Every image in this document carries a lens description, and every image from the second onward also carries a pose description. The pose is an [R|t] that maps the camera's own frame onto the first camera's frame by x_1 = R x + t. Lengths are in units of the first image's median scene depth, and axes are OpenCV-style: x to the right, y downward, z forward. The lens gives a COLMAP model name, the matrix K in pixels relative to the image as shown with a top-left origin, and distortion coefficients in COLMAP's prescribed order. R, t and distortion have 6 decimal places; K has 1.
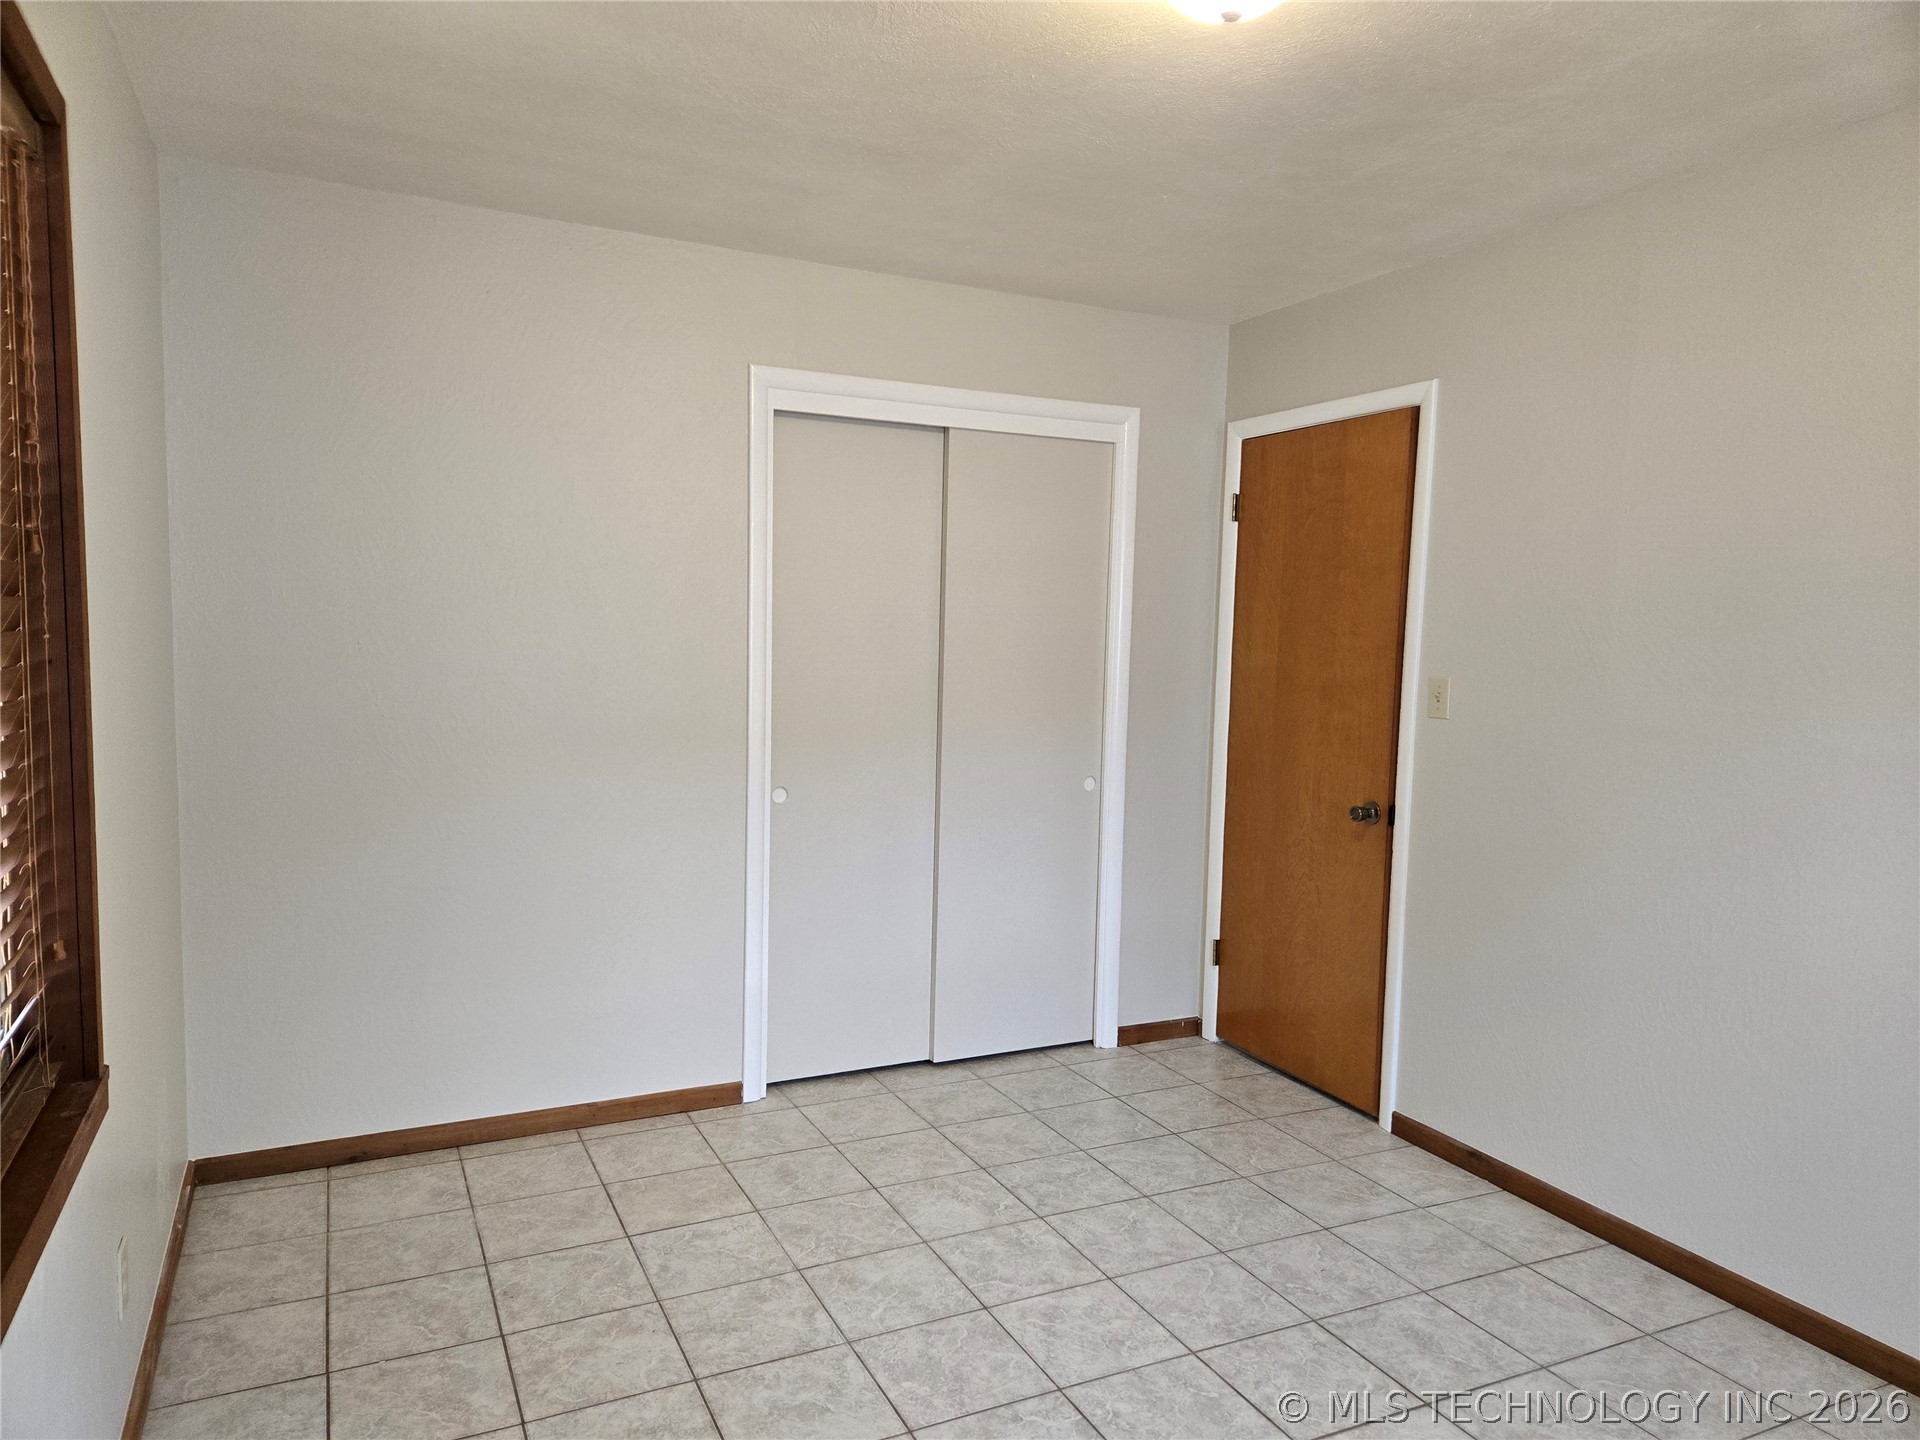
lens RADIAL K [[1267.4, 0, 954.9], [0, 1267.4, 744.4], [0, 0, 1]] dist [0.084088, -0.069793]
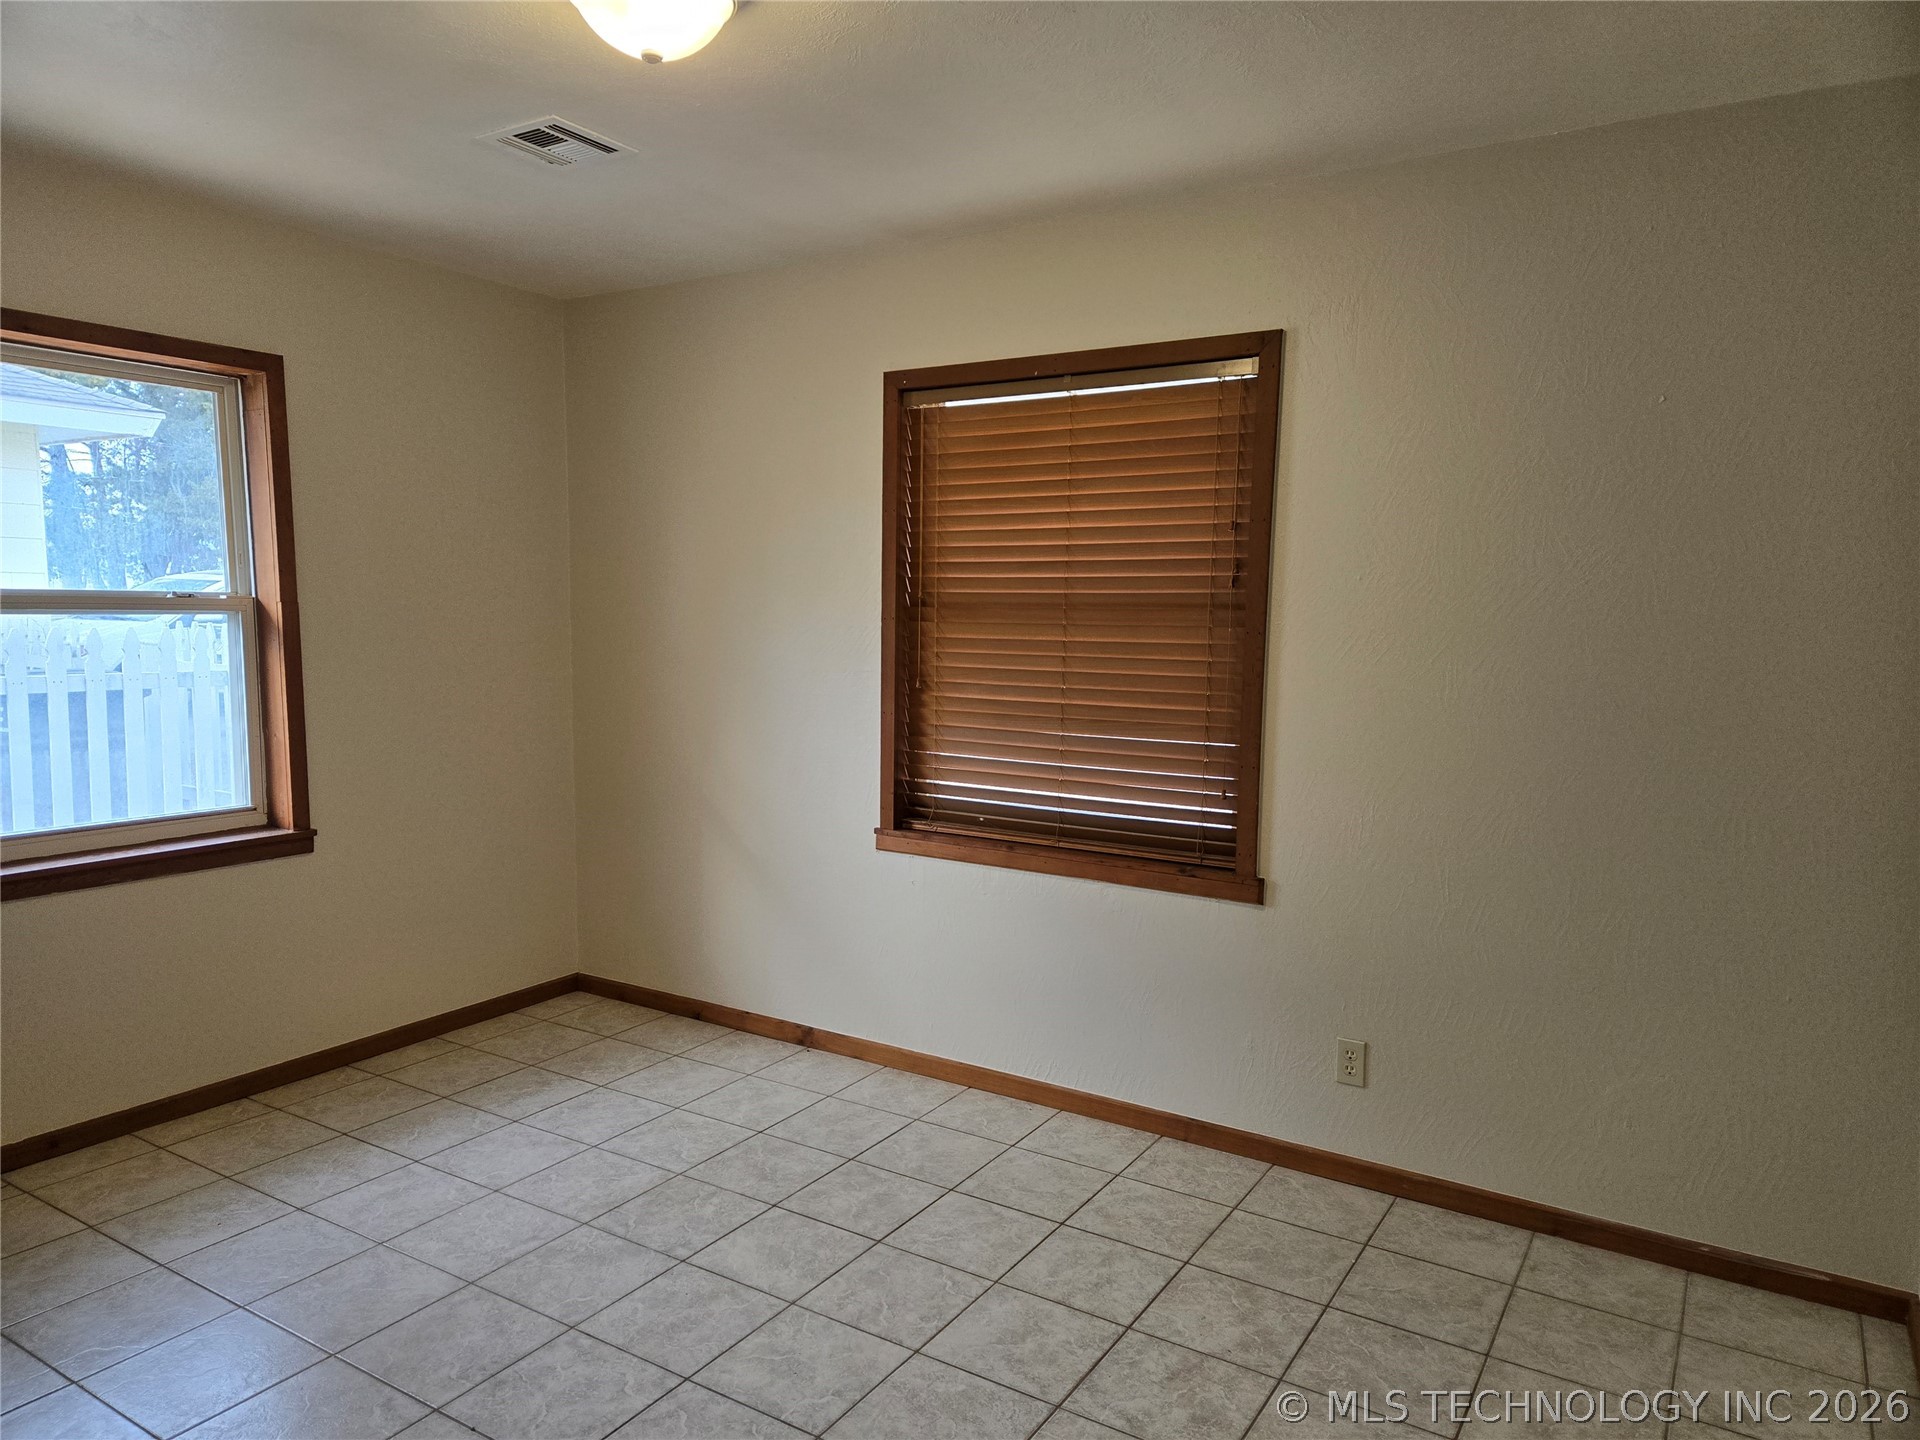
lens RADIAL K [[1267.4, 0, 954.9], [0, 1267.4, 744.4], [0, 0, 1]] dist [0.084088, -0.069793]
pose [[-0.843834, 0.023409, -0.536093, 0.469004], [-0.083191, 0.981262, 0.173794, -0.149819], [0.530116, 0.191252, -0.826075, 1.674066]]
